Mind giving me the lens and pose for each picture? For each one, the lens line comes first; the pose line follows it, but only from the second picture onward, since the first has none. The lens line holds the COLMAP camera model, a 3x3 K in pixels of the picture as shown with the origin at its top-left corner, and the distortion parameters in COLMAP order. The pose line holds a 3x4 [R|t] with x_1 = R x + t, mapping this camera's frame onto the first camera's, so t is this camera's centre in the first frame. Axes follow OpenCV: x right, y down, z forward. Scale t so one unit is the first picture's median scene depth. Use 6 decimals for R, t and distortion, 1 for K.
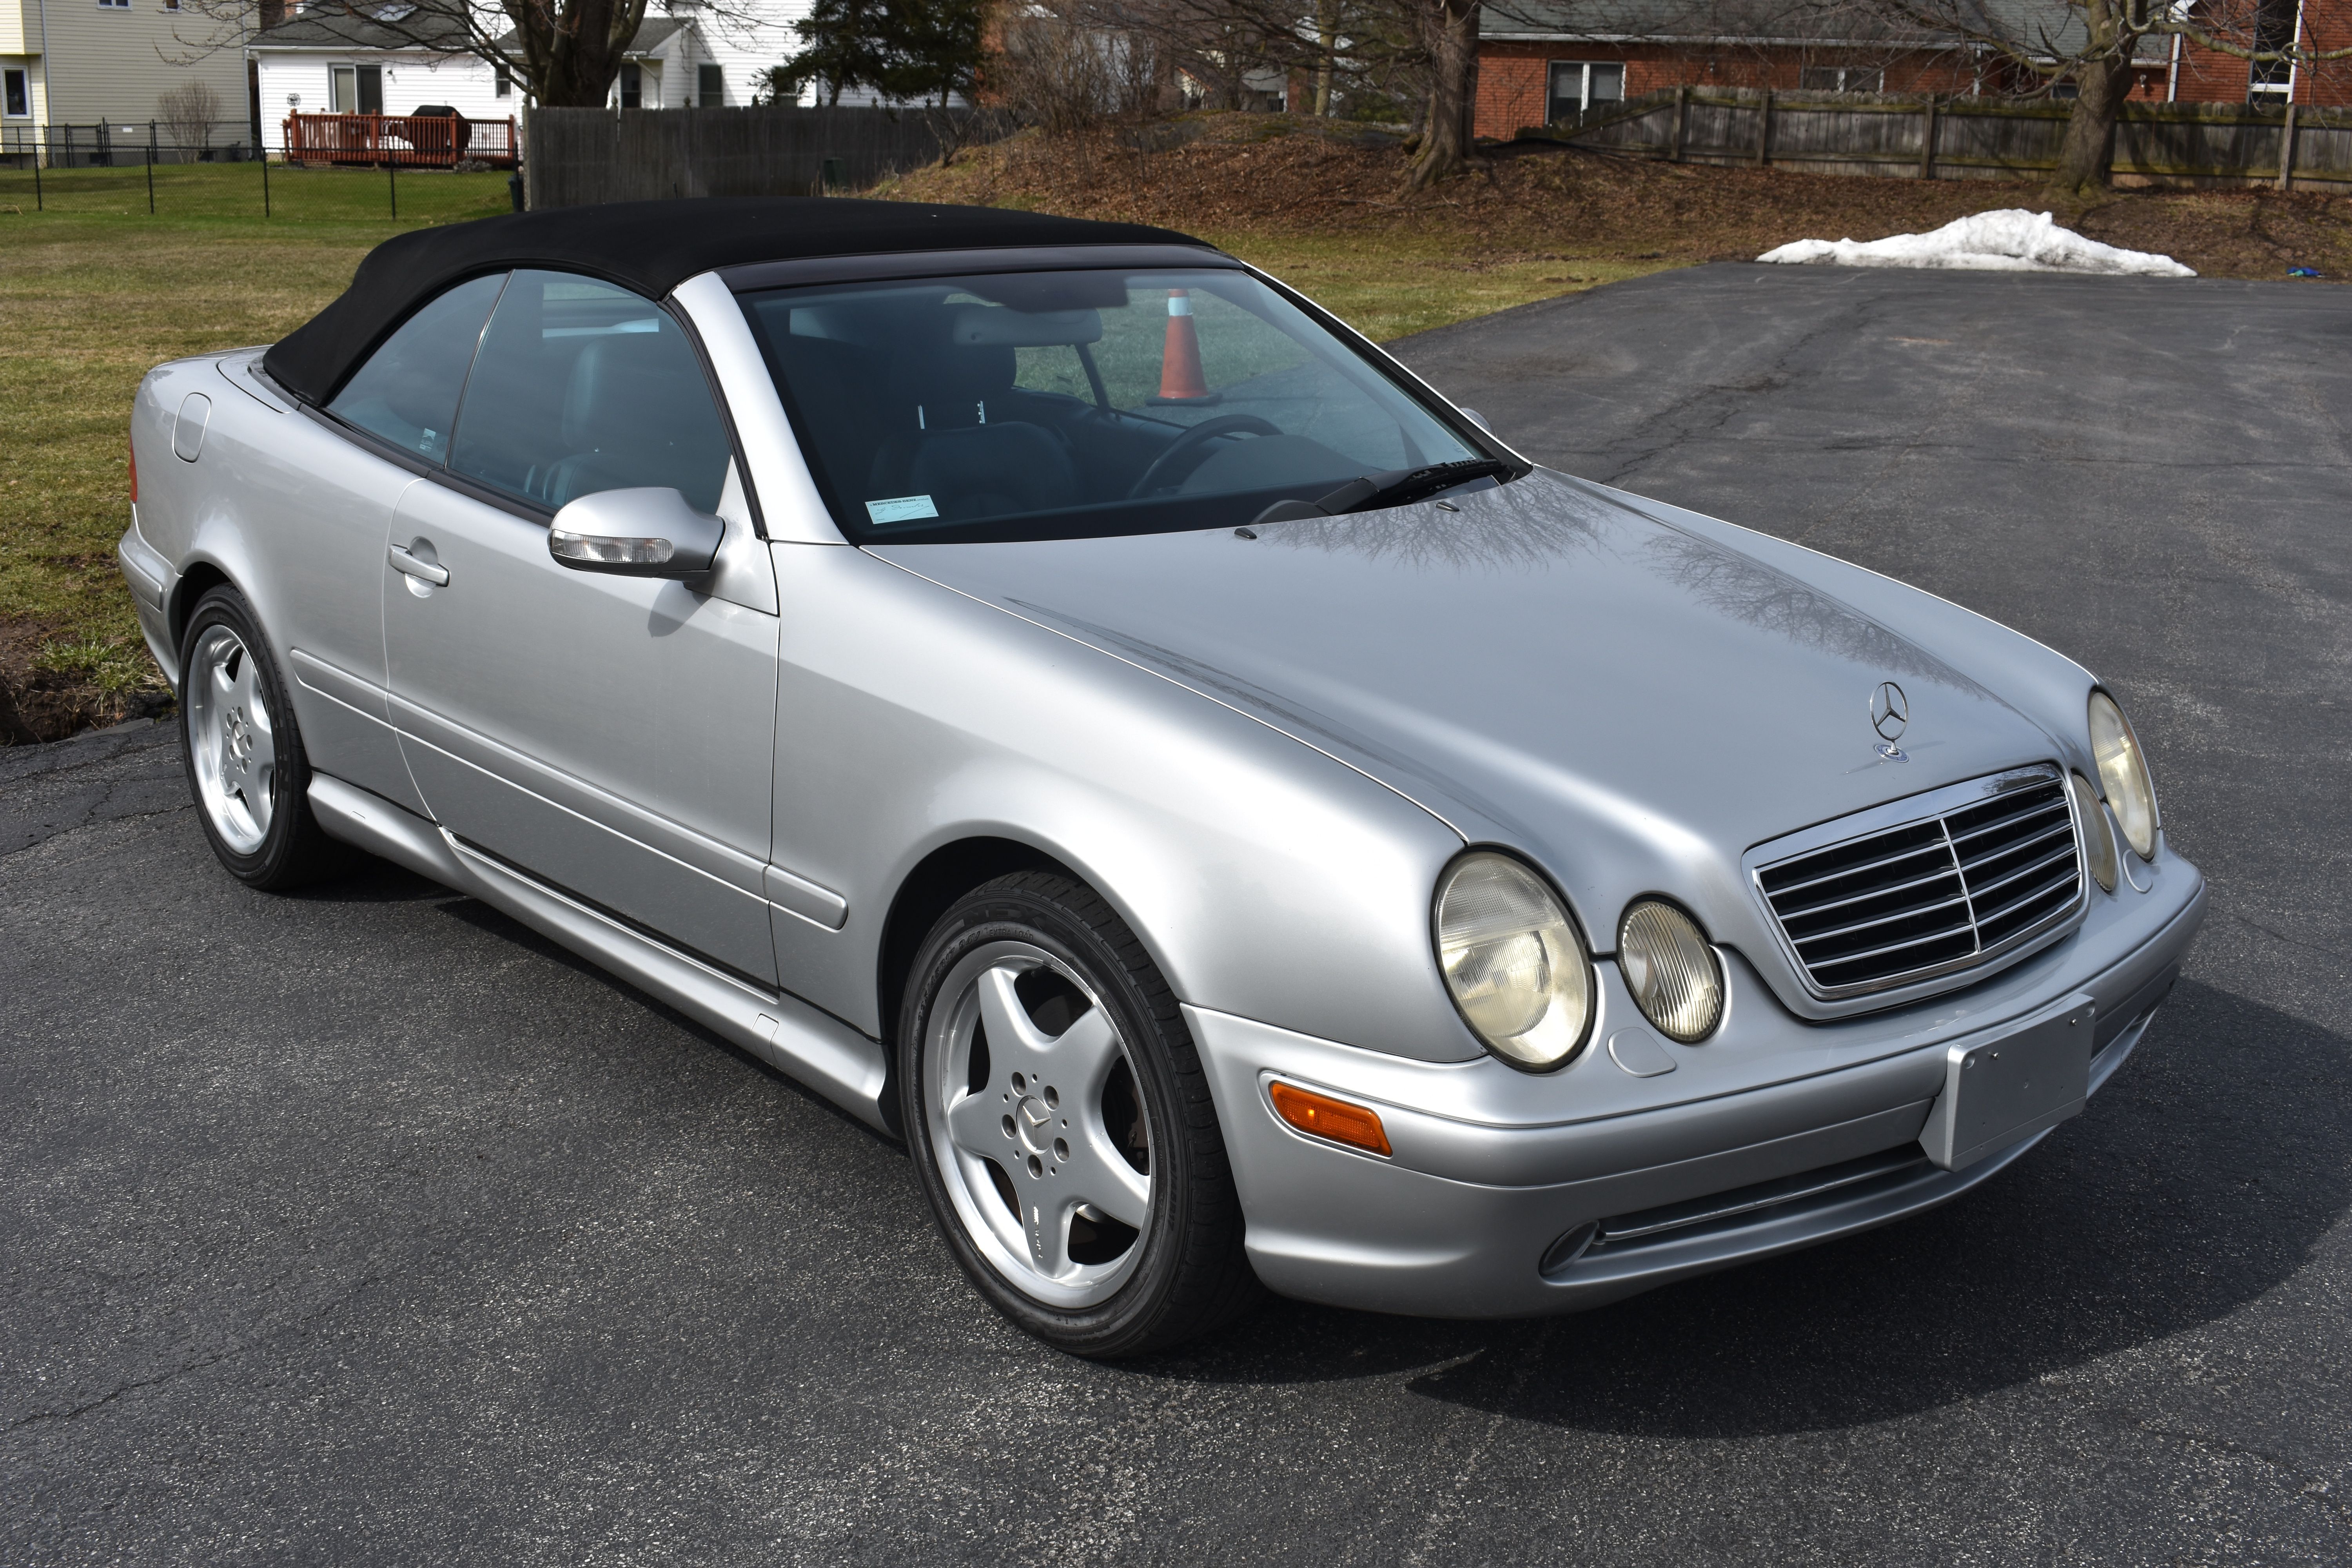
lens RADIAL K [[2577.4, 0, 1188.6], [0, 2577.4, 773.8], [0, 0, 1]] dist [-0.062945, 0.000000]
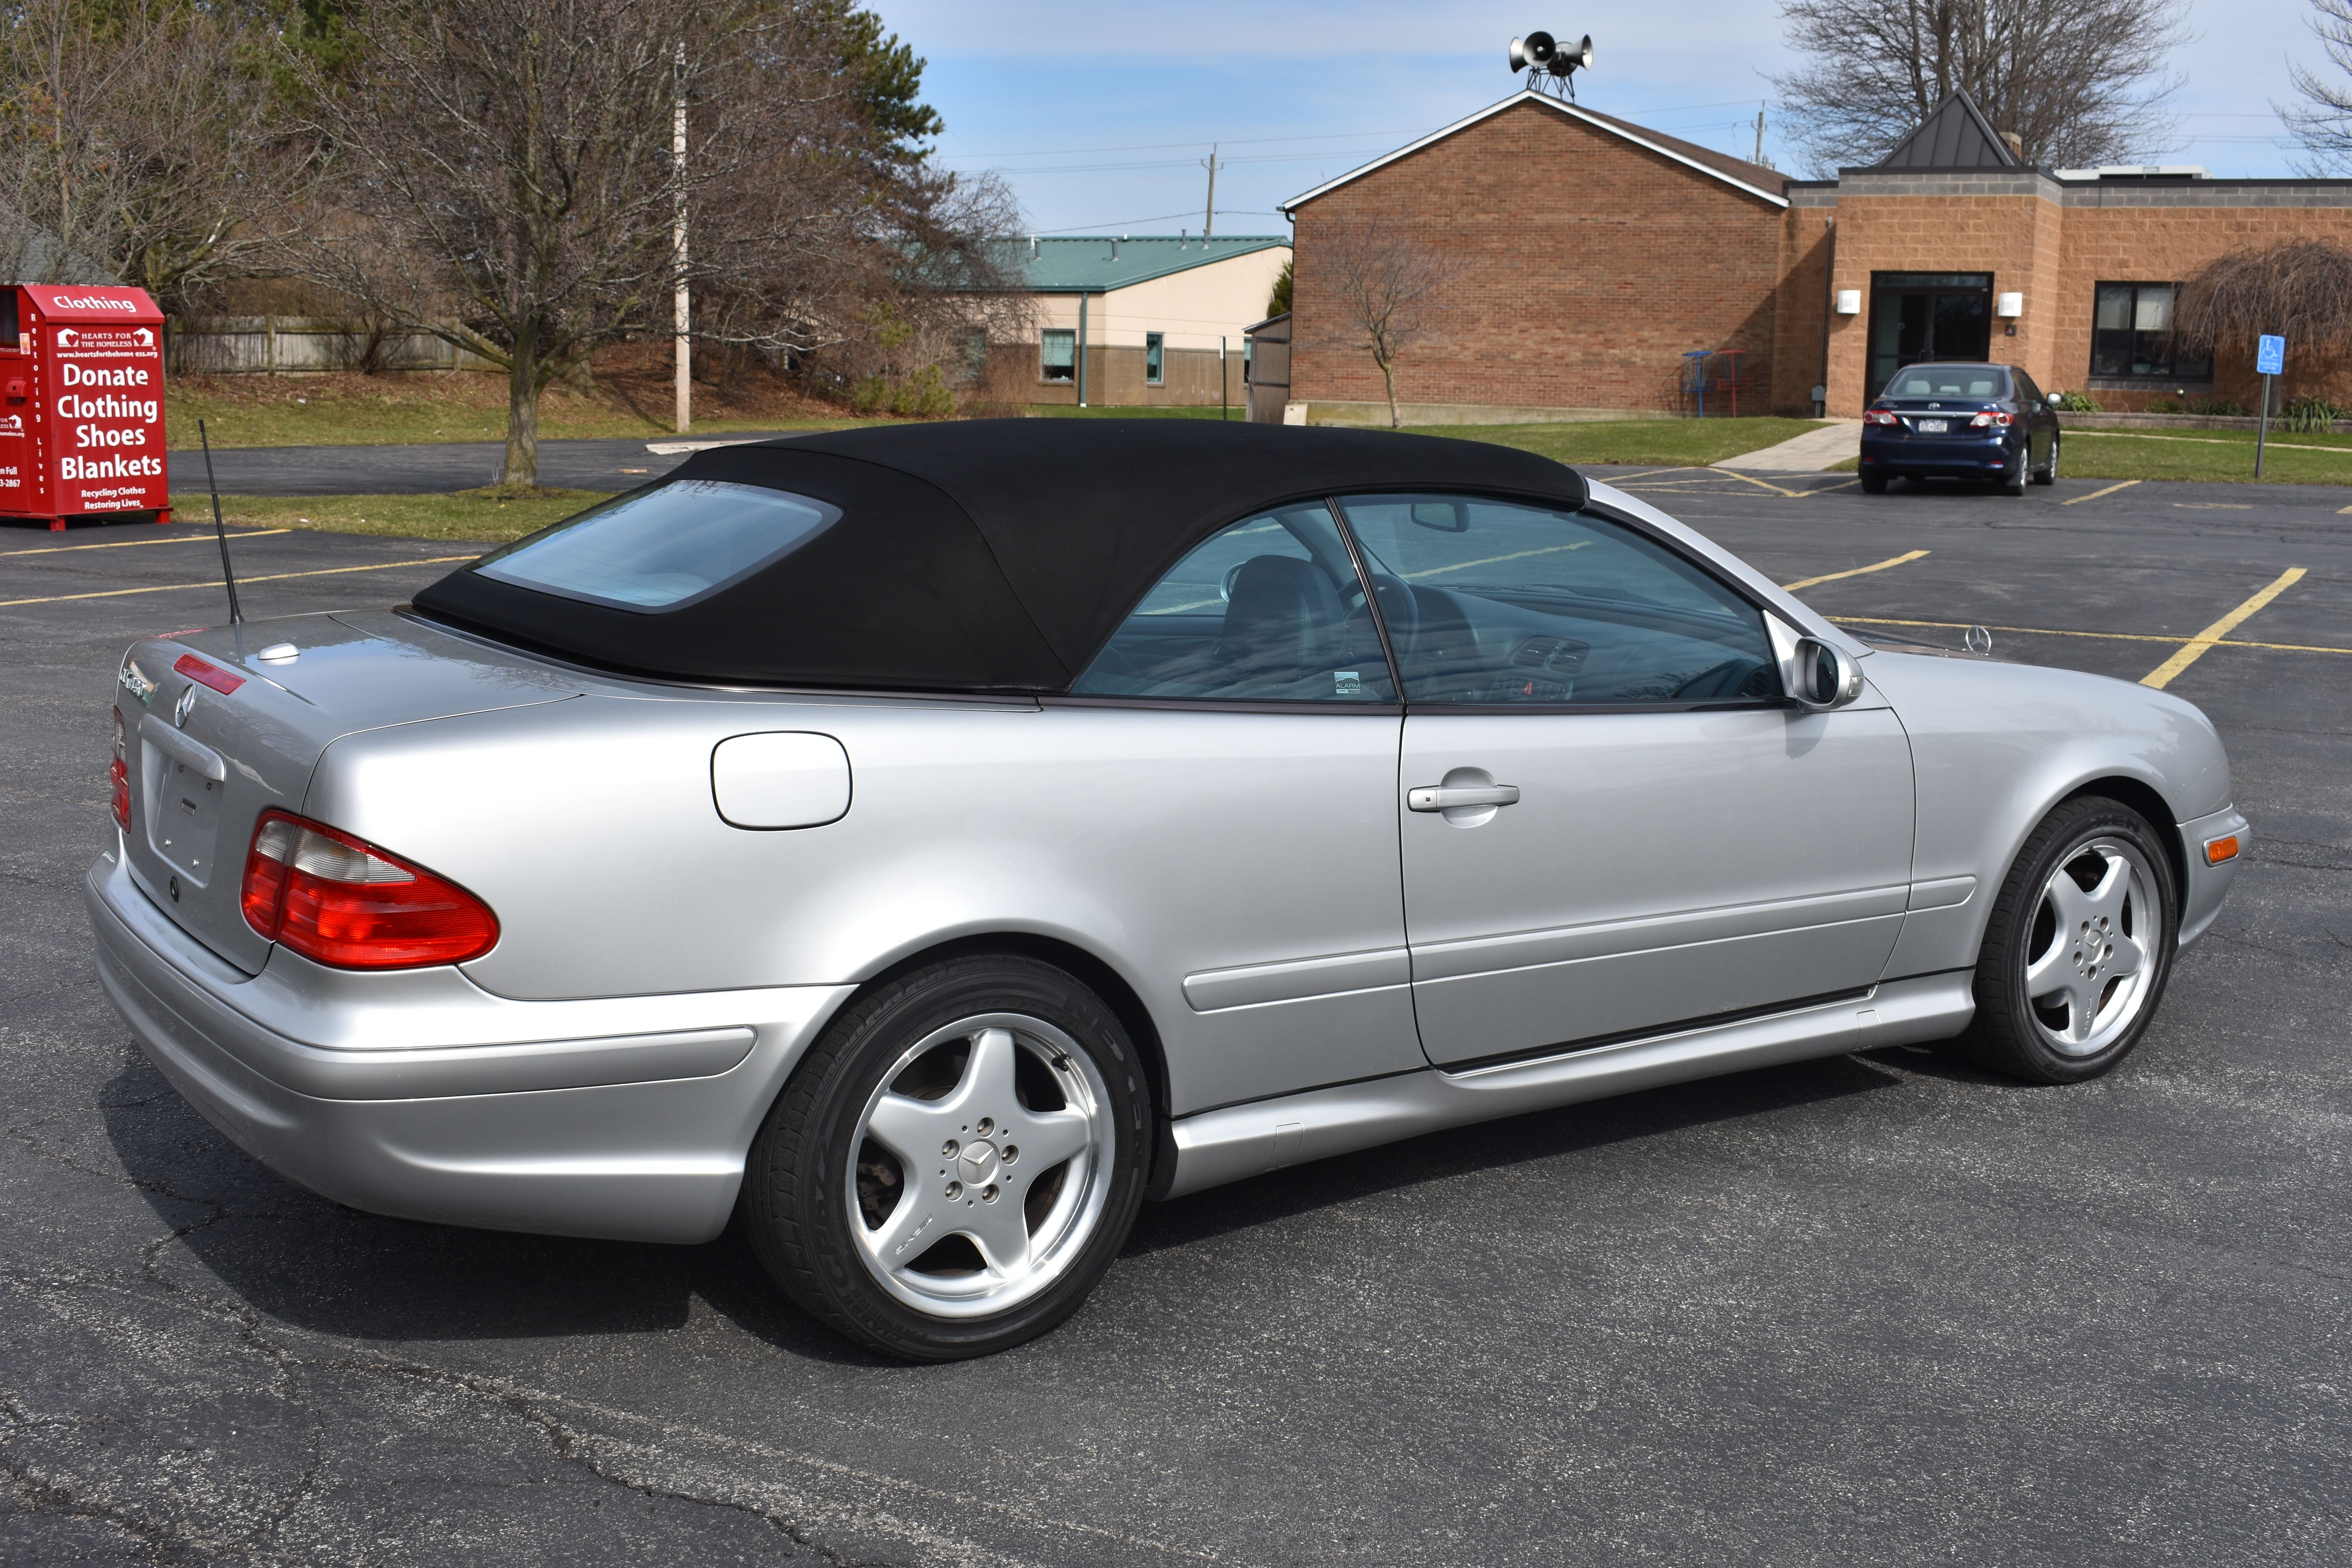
lens RADIAL K [[2577.4, 0, 1184.0], [0, 2577.4, 781.2], [0, 0, 1]] dist [-0.062945, 0.000000]
pose [[0.113670, -0.178473, 0.977357, -0.186332], [0.230276, 0.961677, 0.148828, -0.037781], [-0.966464, 0.208144, 0.150412, 0.139457]]
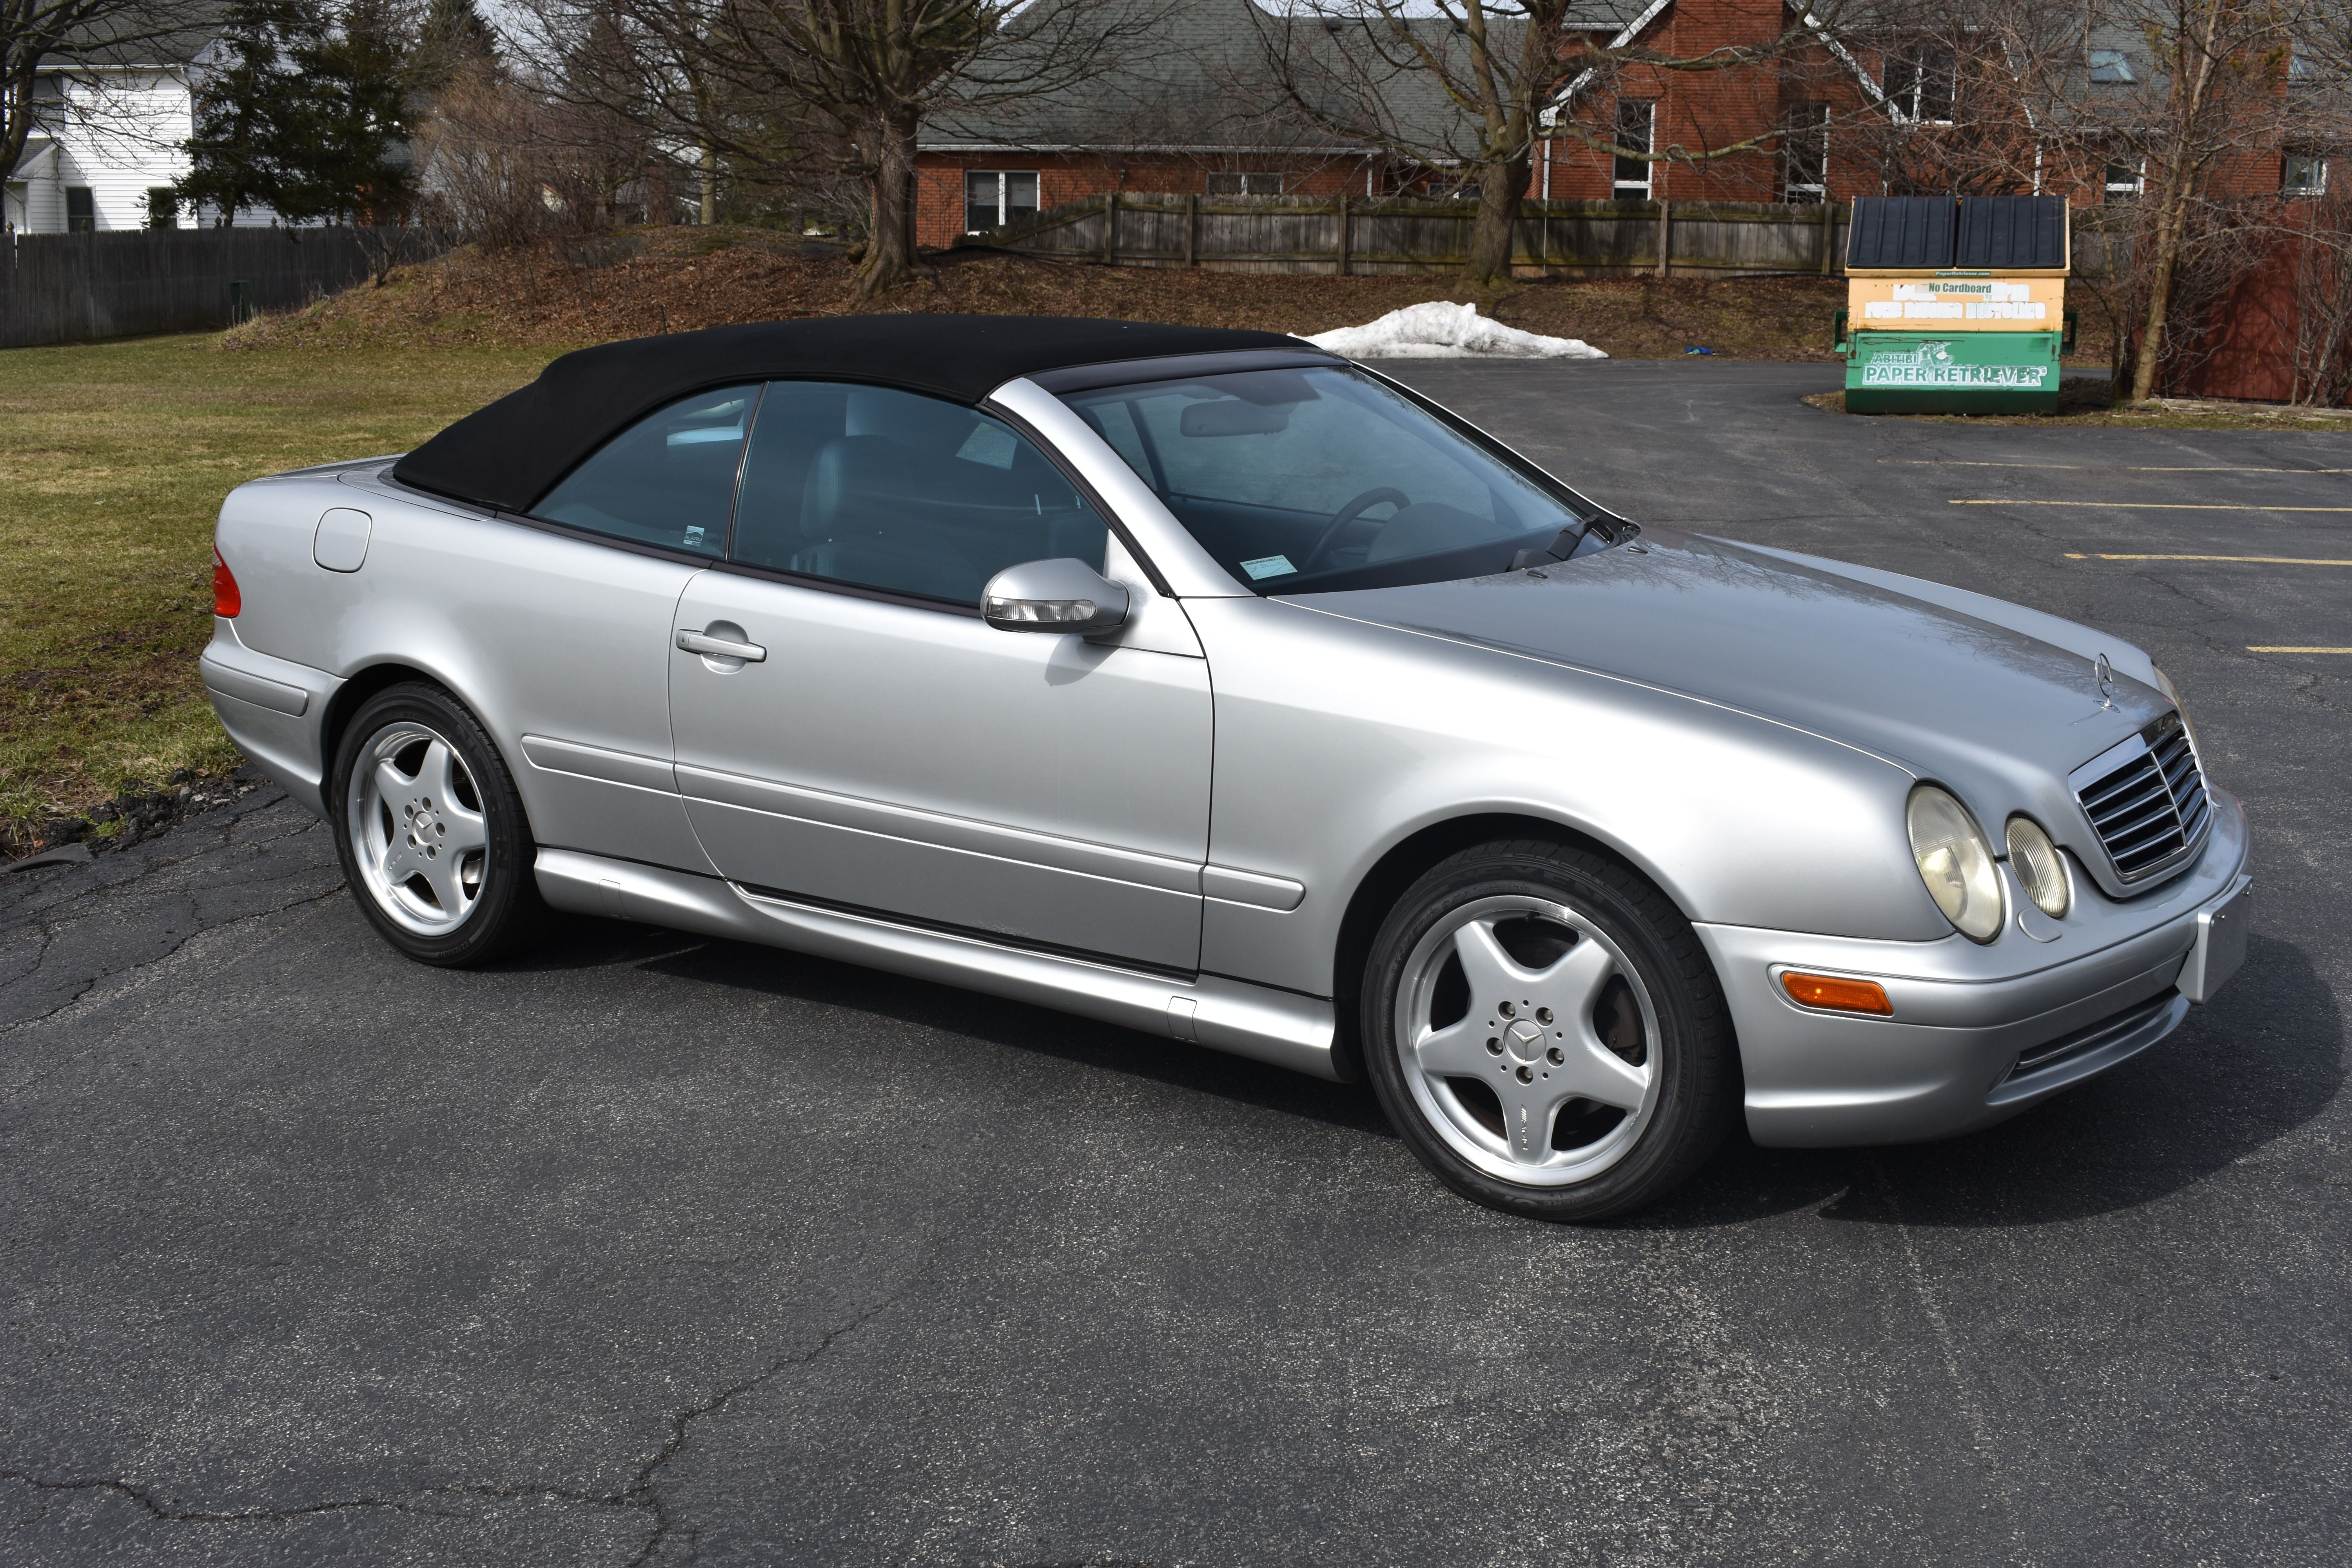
lens RADIAL K [[2577.4, 0, 1186.6], [0, 2577.4, 778.7], [0, 0, 1]] dist [-0.062945, 0.000000]
pose [[0.968929, -0.064604, 0.238752, -0.054867], [0.073609, 0.996866, -0.028985, 0.003511], [-0.236131, 0.045659, 0.970648, -0.019992]]
